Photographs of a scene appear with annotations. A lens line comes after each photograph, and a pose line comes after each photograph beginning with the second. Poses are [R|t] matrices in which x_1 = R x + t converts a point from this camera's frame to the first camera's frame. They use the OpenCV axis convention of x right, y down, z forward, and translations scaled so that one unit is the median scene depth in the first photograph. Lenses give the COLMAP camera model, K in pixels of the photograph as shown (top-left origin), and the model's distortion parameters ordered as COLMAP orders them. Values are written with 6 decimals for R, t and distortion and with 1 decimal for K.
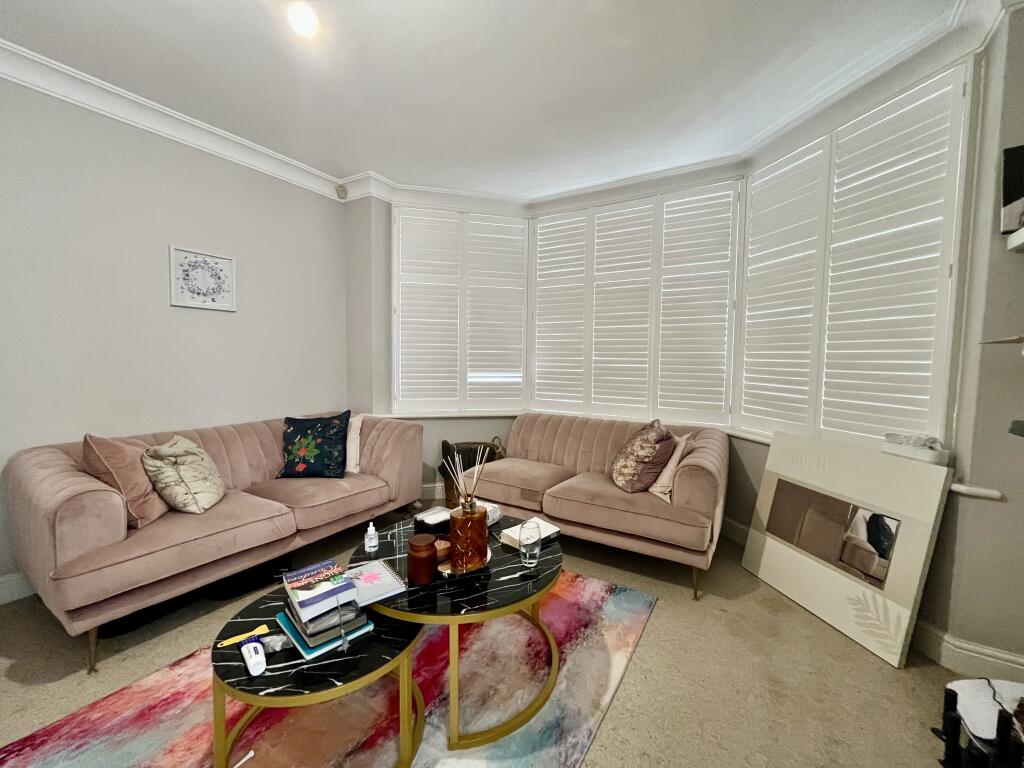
lens RADIAL K [[420.2, 0, 514.5], [0, 420.2, 386.0], [0, 0, 1]] dist [-0.003034, -0.000149]
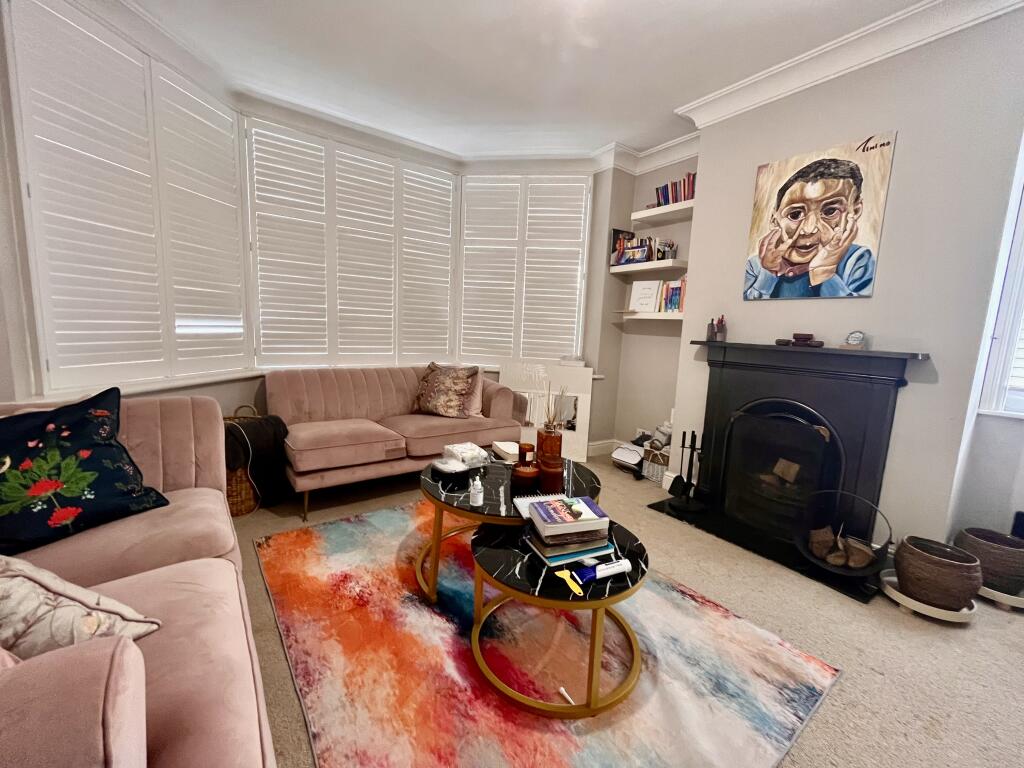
lens RADIAL K [[420.2, 0, 509.9], [0, 420.2, 386.9], [0, 0, 1]] dist [-0.003034, -0.000149]
pose [[0.365904, -0.126937, 0.921955, -0.621755], [0.020159, 0.991503, 0.128512, -0.000787], [-0.930434, -0.028437, 0.365354, 0.308802]]
